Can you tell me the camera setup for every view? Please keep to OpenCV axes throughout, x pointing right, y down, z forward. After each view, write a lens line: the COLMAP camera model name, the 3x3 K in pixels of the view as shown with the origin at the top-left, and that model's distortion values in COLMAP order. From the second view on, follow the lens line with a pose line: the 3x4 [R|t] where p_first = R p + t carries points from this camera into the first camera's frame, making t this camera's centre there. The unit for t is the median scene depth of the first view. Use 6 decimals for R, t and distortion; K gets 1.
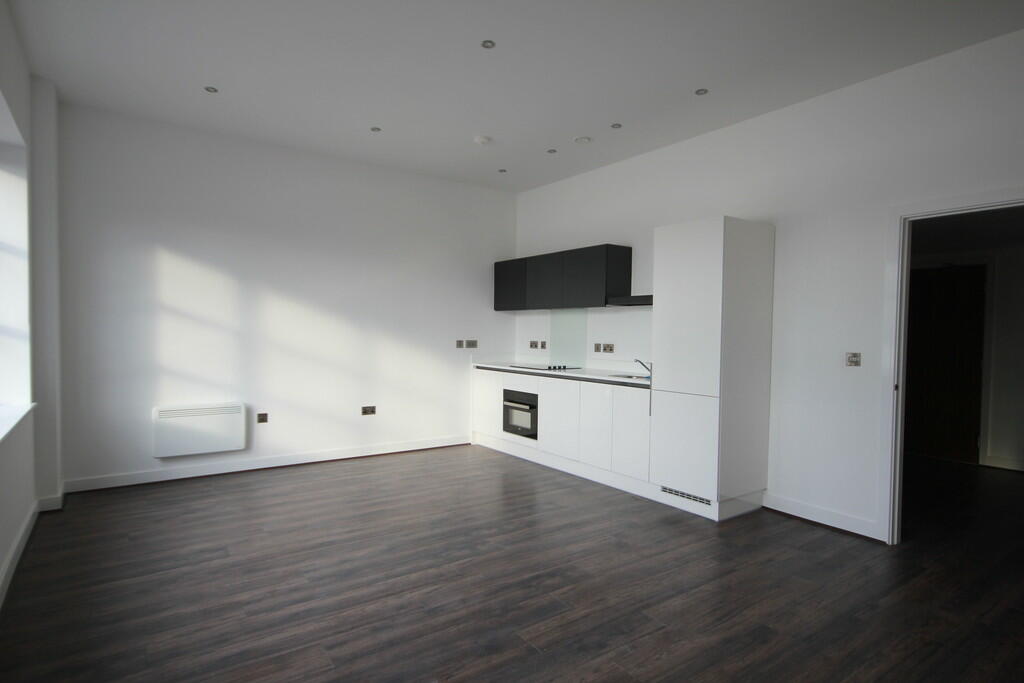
lens RADIAL K [[540.1, 0, 518.4], [0, 540.1, 340.2], [0, 0, 1]] dist [0.001885, 0.022964]
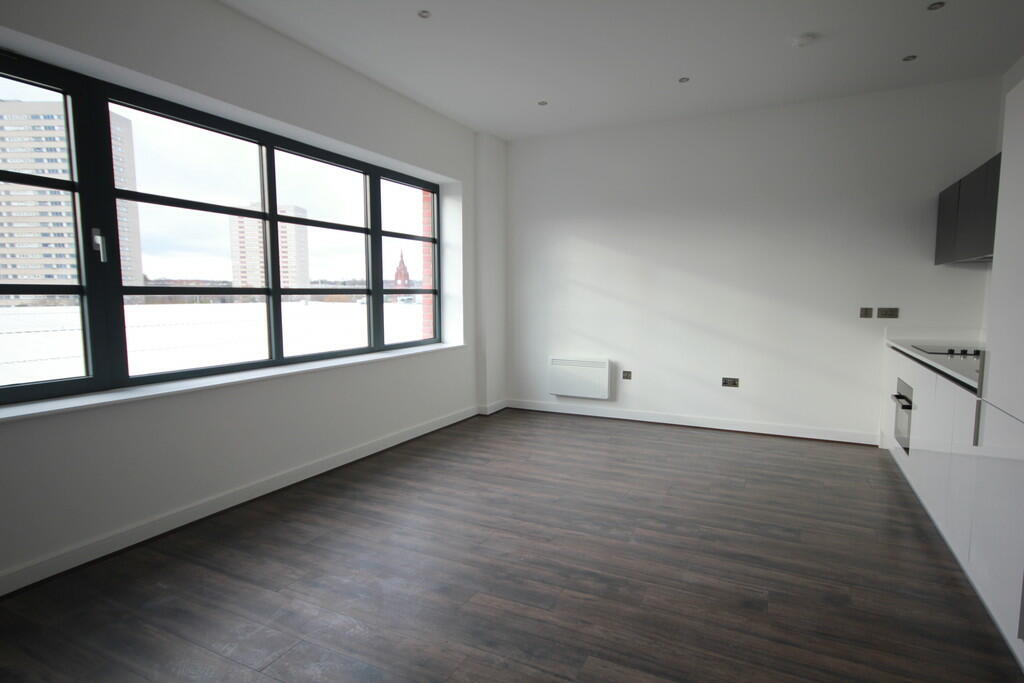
lens RADIAL K [[540.1, 0, 518.4], [0, 540.1, 340.2], [0, 0, 1]] dist [0.001885, 0.022964]
pose [[0.492109, 0.060433, -0.868433, 0.595332], [-0.006225, 0.997806, 0.065909, -0.002417], [0.870511, -0.027028, 0.491406, 0.386878]]
